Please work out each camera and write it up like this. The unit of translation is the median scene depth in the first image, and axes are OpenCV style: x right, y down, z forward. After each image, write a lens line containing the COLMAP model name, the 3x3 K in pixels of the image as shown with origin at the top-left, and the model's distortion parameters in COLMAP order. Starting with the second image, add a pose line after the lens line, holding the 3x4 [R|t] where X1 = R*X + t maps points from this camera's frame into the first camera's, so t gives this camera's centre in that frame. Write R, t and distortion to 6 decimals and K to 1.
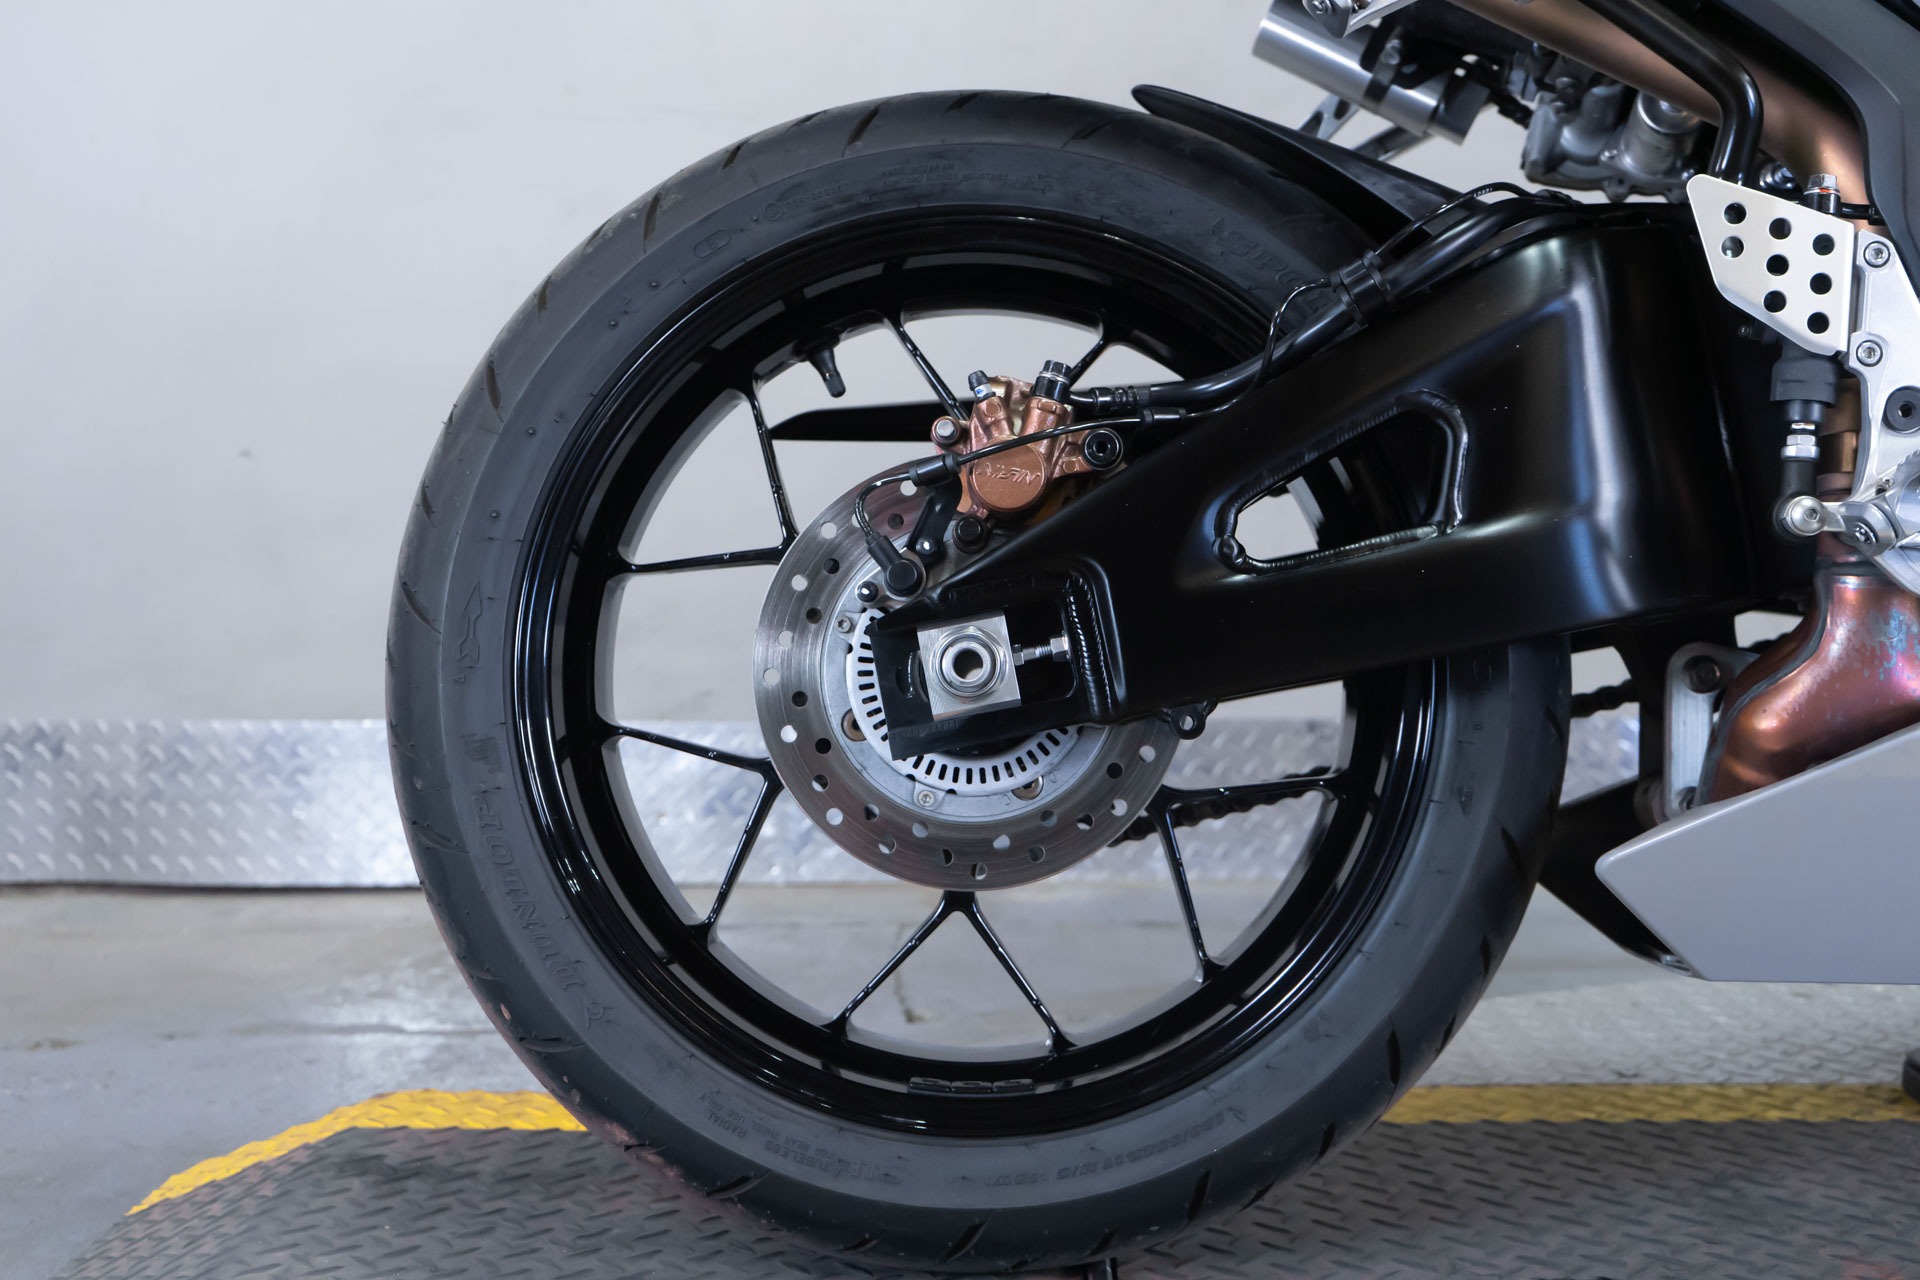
lens RADIAL K [[2103.2, 0, 974.2], [0, 2103.2, 644.6], [0, 0, 1]] dist [0.004711, 0.000000]
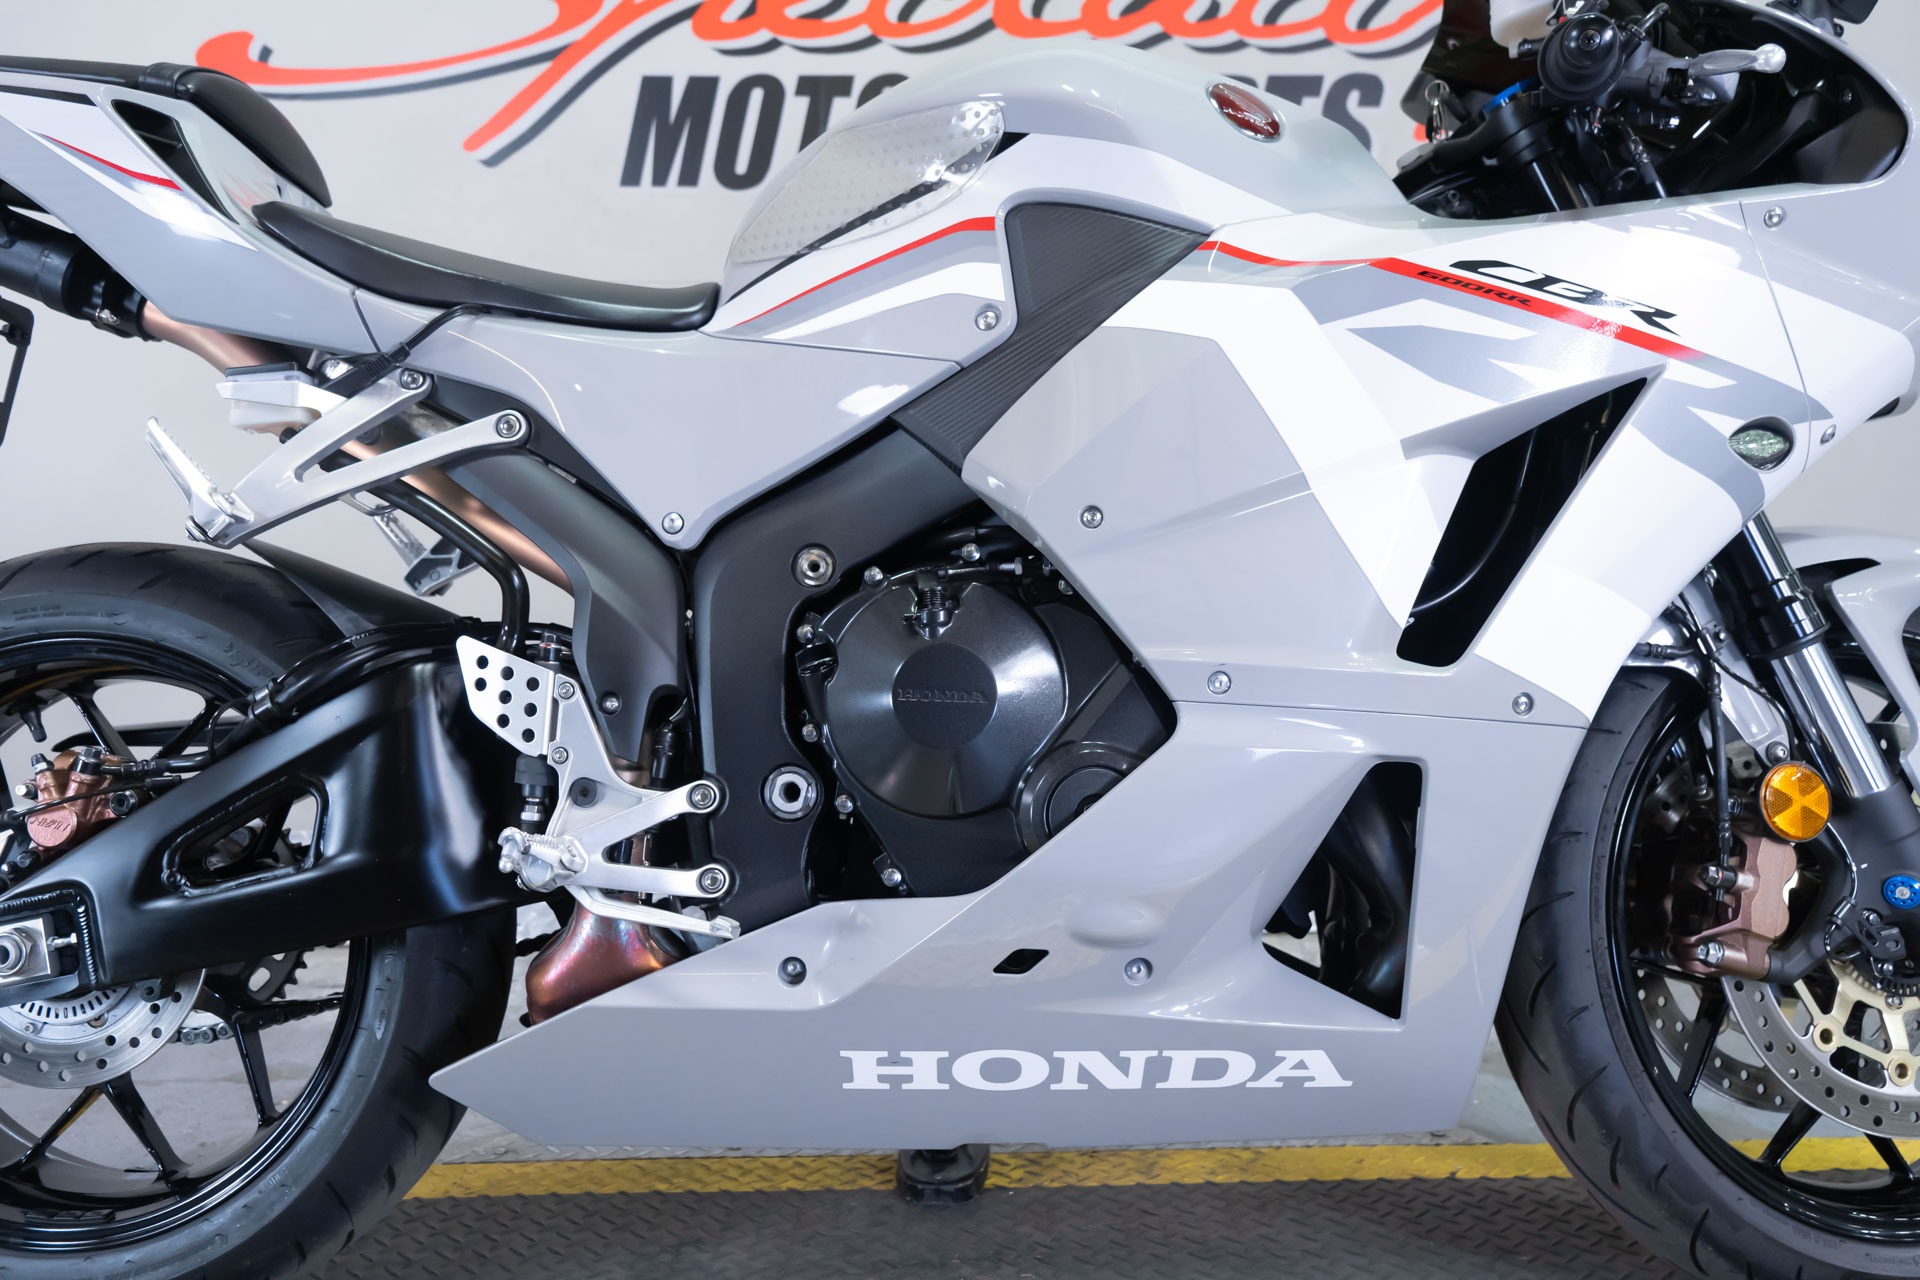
lens RADIAL K [[1530.5, 0, 961.1], [0, 1530.5, 633.1], [0, 0, 1]] dist [-0.005176, 0.009531]
pose [[0.999978, -0.006589, 0.001060, 0.708386], [0.006609, 0.999772, -0.020287, -0.200988], [-0.000927, 0.020294, 0.999794, -0.113407]]
